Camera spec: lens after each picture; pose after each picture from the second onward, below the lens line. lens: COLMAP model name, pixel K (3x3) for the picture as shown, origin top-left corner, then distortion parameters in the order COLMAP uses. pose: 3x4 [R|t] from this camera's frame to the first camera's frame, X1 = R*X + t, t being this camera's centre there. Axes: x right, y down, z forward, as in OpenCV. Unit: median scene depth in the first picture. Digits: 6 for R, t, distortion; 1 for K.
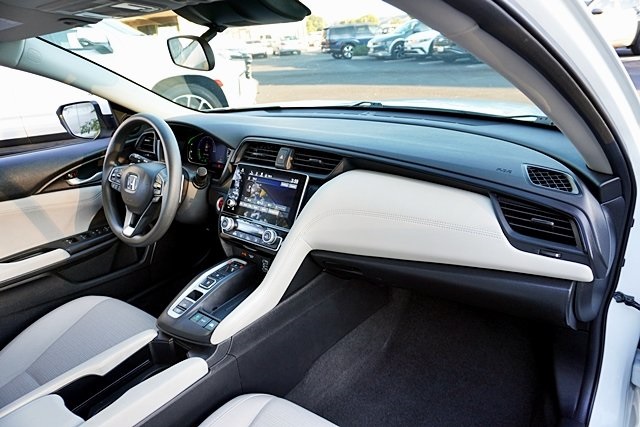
lens RADIAL K [[430.1, 0, 318.3], [0, 430.1, 214.9], [0, 0, 1]] dist [-0.040425, 0.030082]
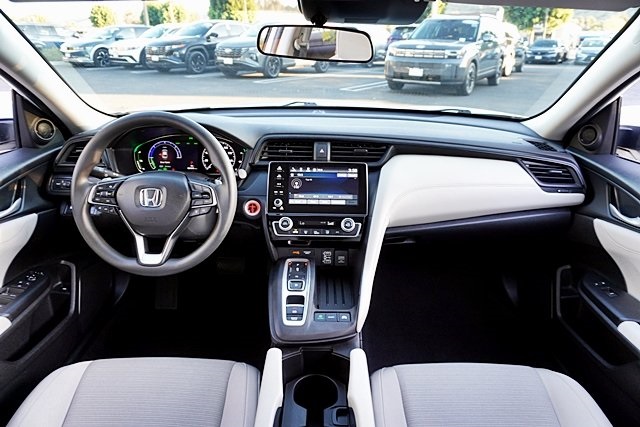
lens RADIAL K [[430.1, 0, 321.1], [0, 430.1, 215.3], [0, 0, 1]] dist [-0.040425, 0.030082]
pose [[0.782435, -0.155608, 0.602977, -0.713748], [0.169337, 0.984956, 0.034449, -0.017087], [-0.599267, 0.075152, 0.797014, 0.181267]]
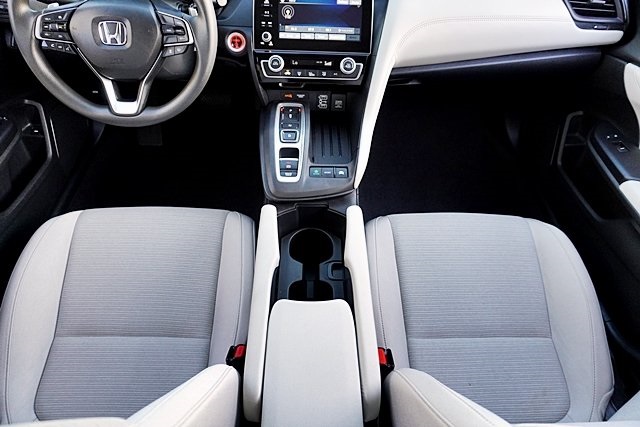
lens RADIAL K [[430.1, 0, 320.3], [0, 430.1, 214.5], [0, 0, 1]] dist [-0.040425, 0.030082]
pose [[0.770064, -0.386978, 0.507198, -0.667368], [0.152884, 0.883794, 0.442192, -0.072990], [-0.619378, -0.262974, 0.739741, 0.252173]]
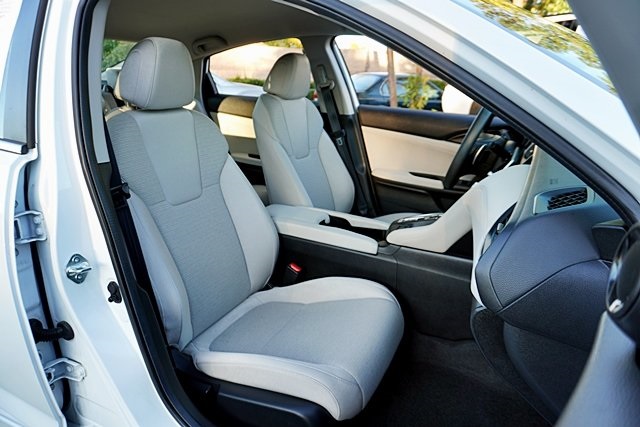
lens RADIAL K [[430.1, 0, 315.2], [0, 430.1, 212.5], [0, 0, 1]] dist [-0.040425, 0.030082]
pose [[0.207741, 0.379744, -0.901464, 0.831812], [-0.399827, 0.874034, 0.276049, -0.074289], [0.892738, 0.303083, 0.333405, 0.225881]]
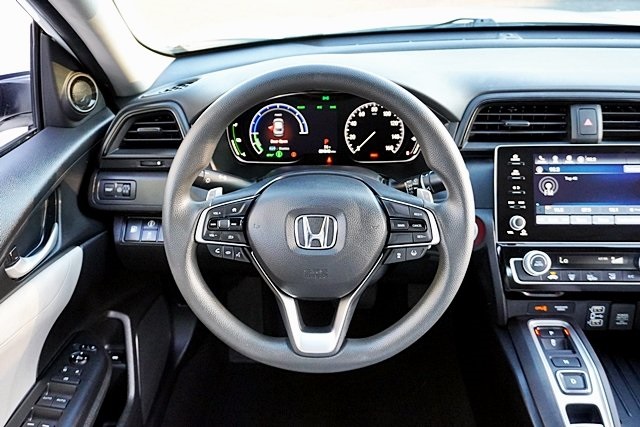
lens RADIAL K [[586.9, 0, 322.2], [0, 586.9, 218.4], [0, 0, 1]] dist [-0.014037, 0.000000]
pose [[0.805626, -0.227636, 0.546946, -0.788920], [0.188716, 0.973746, 0.127298, -0.170357], [-0.561564, 0.000663, 0.827433, 0.544617]]
